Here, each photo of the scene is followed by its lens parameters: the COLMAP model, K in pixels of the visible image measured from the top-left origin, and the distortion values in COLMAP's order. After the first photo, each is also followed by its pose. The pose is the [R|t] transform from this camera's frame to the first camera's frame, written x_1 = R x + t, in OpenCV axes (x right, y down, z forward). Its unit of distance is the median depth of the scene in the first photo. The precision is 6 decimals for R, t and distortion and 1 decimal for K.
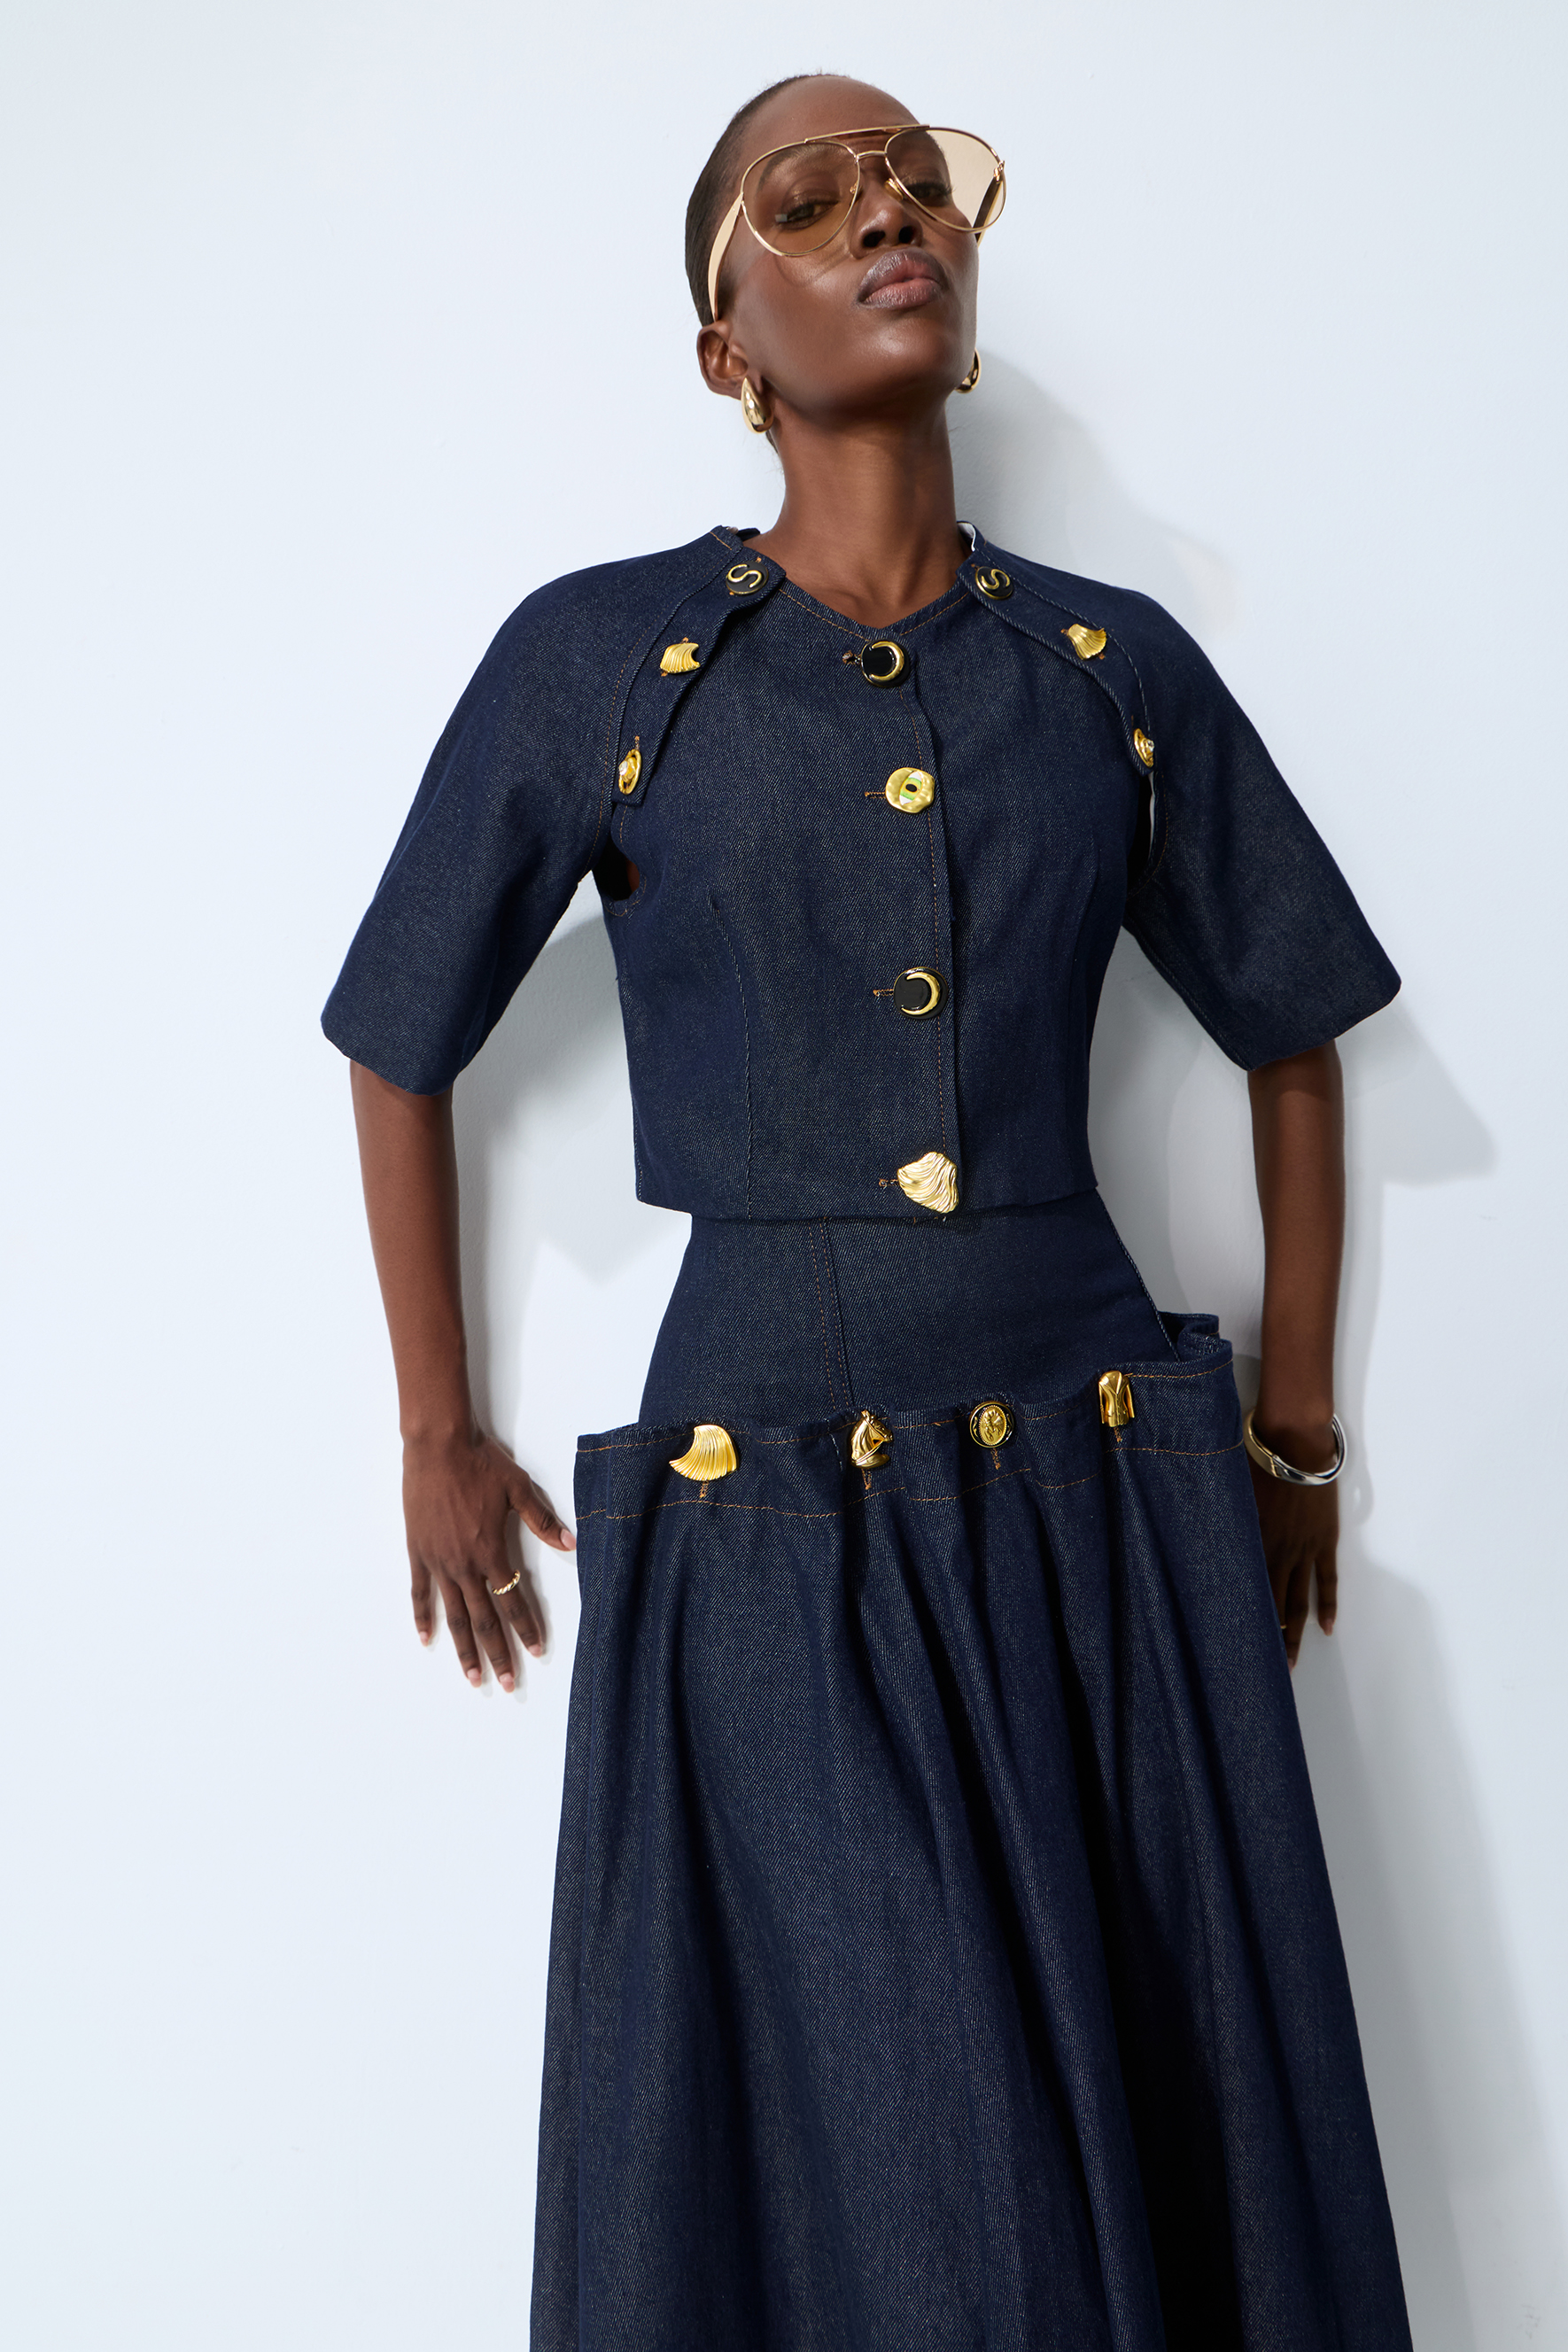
lens RADIAL K [[1580.0, 0, 808.5], [0, 1580.0, 1163.7], [0, 0, 1]] dist [0.057275, -0.003571]
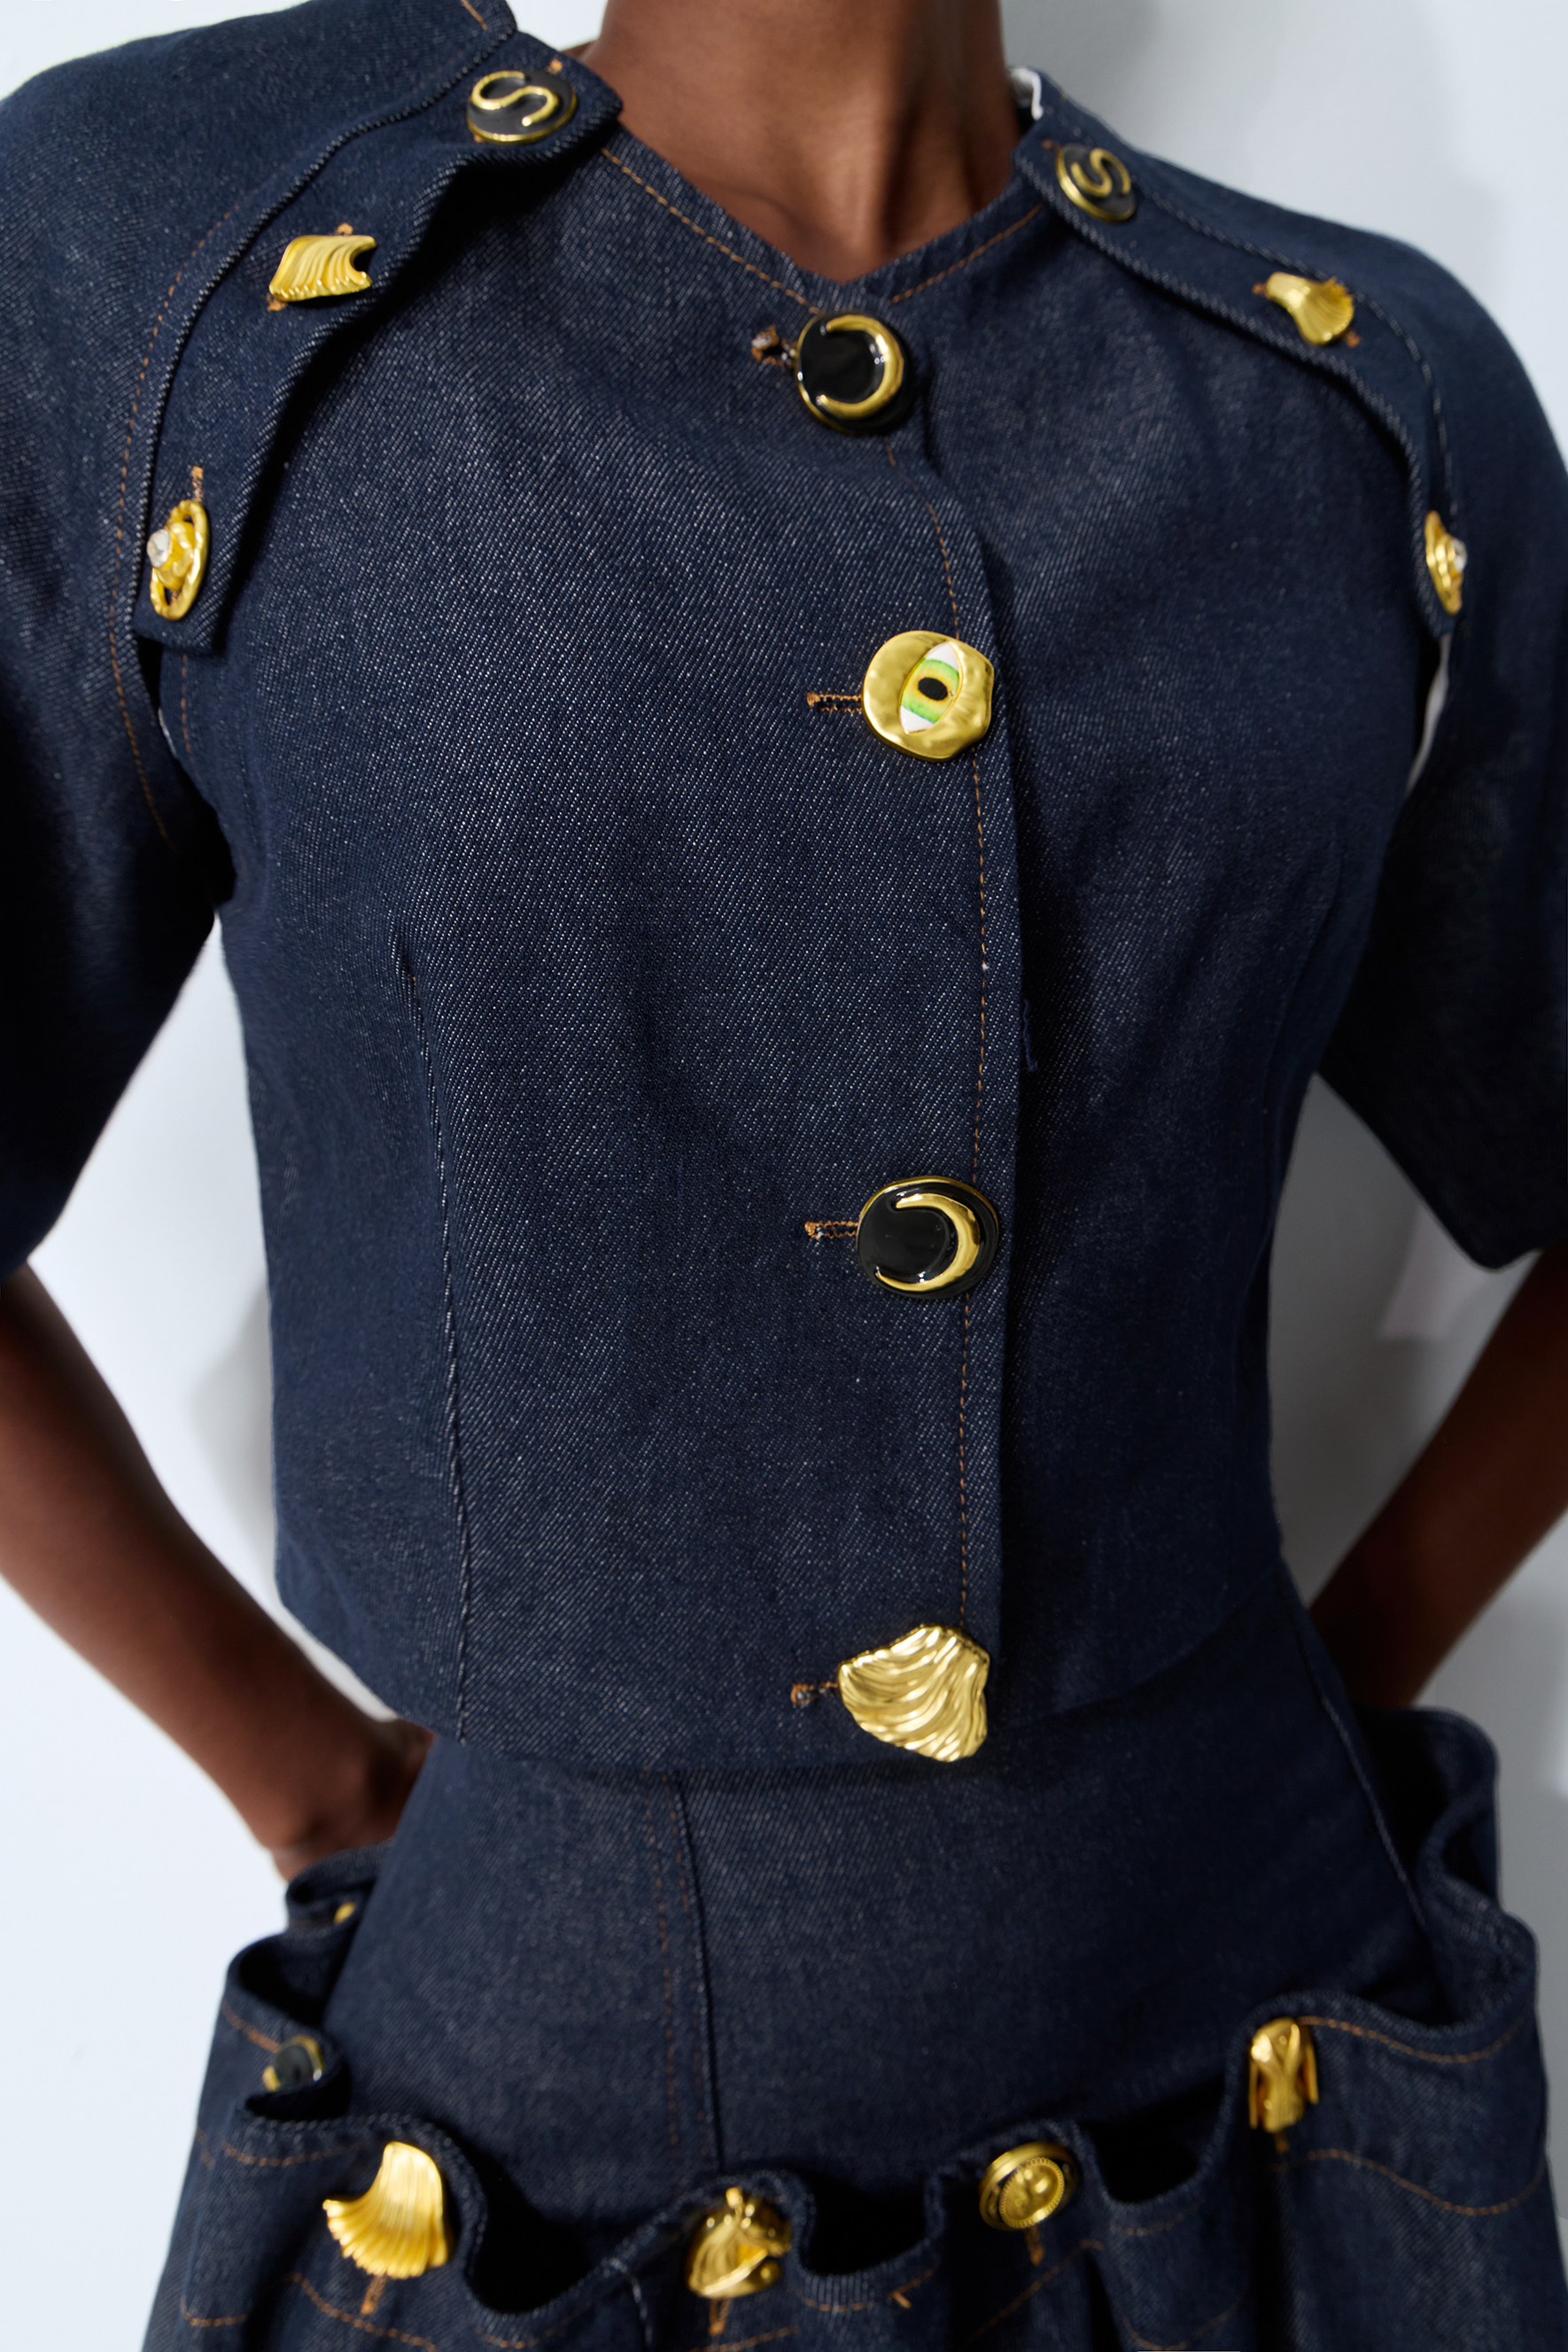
lens RADIAL K [[1580.0, 0, 846.1], [0, 1580.0, 1232.7], [0, 0, 1]] dist [0.057275, -0.003571]
pose [[0.992907, 0.031398, 0.114674, 0.005776], [-0.047410, 0.989059, 0.139695, -0.155179], [-0.109034, -0.144141, 0.983532, 0.589943]]
